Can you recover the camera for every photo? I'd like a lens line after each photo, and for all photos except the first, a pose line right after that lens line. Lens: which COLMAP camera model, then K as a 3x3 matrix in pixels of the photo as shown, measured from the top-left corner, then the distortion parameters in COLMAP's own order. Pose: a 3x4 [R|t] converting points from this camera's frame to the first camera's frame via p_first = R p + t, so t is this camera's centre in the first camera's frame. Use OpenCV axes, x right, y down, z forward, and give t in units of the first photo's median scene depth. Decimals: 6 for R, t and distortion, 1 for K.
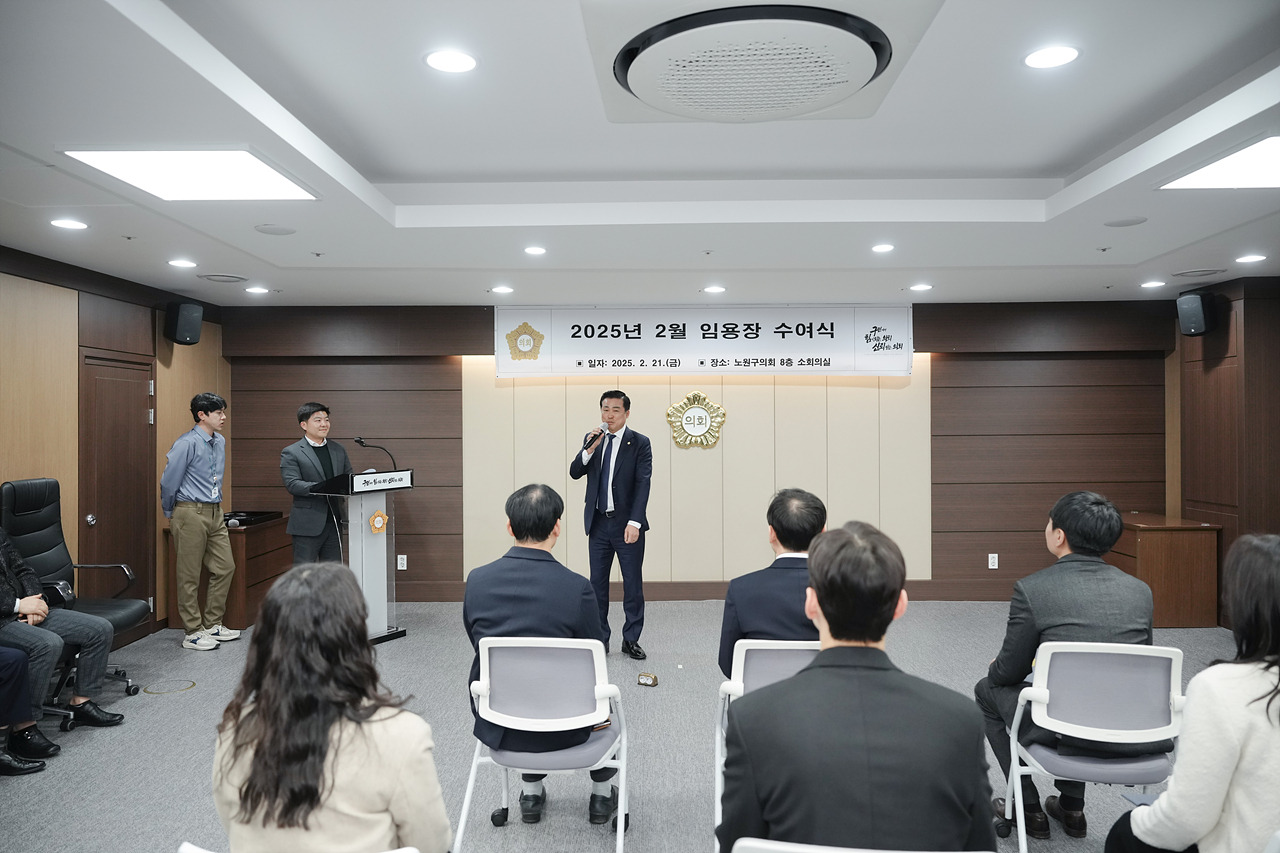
lens RADIAL K [[882.5, 0, 626.7], [0, 882.5, 425.7], [0, 0, 1]] dist [-0.002103, 0.005094]
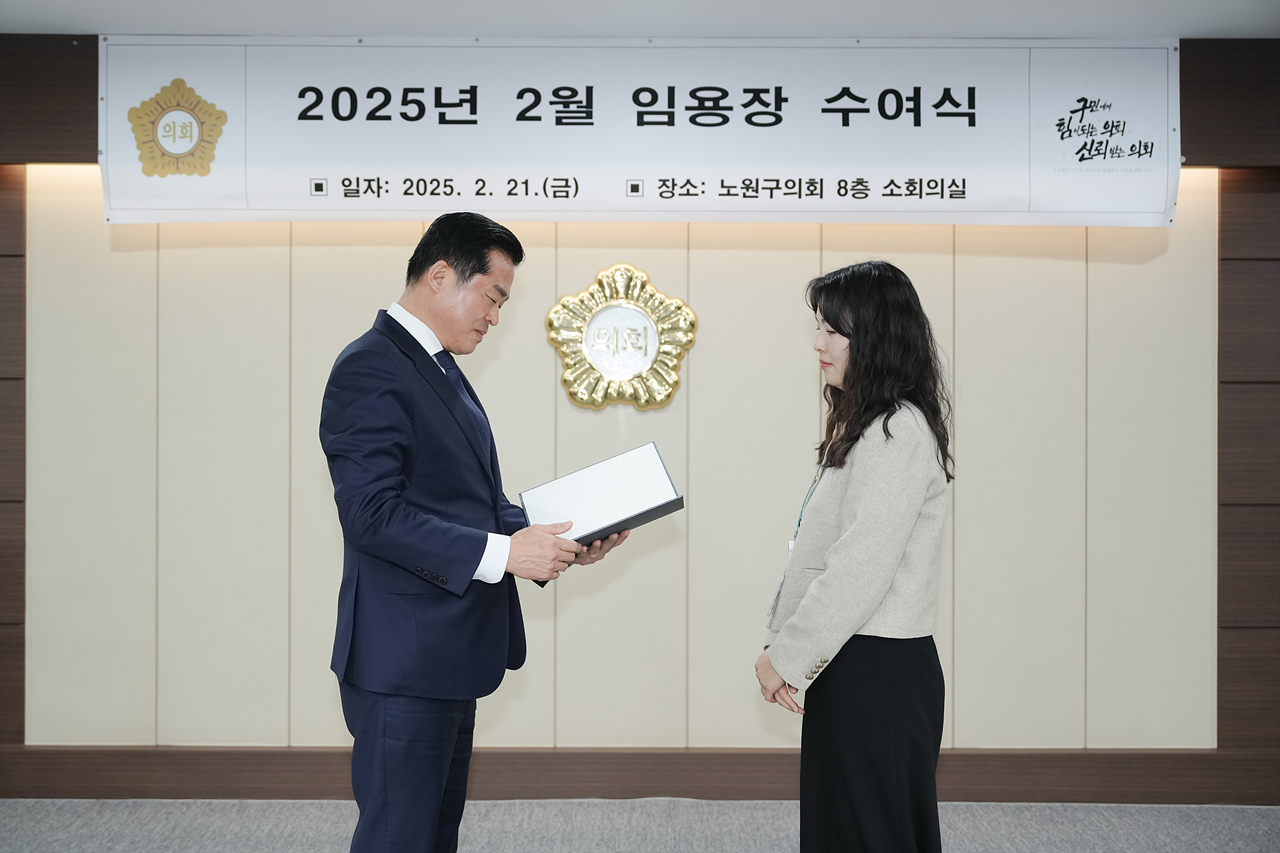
lens RADIAL K [[1312.0, 0, 615.9], [0, 1312.0, 389.3], [0, 0, 1]] dist [0.010395, 0.000000]
pose [[0.999894, 0.008788, 0.011636, 0.071138], [-0.008759, 0.999958, -0.002583, 0.018533], [-0.011659, 0.002481, 0.999929, 0.425751]]
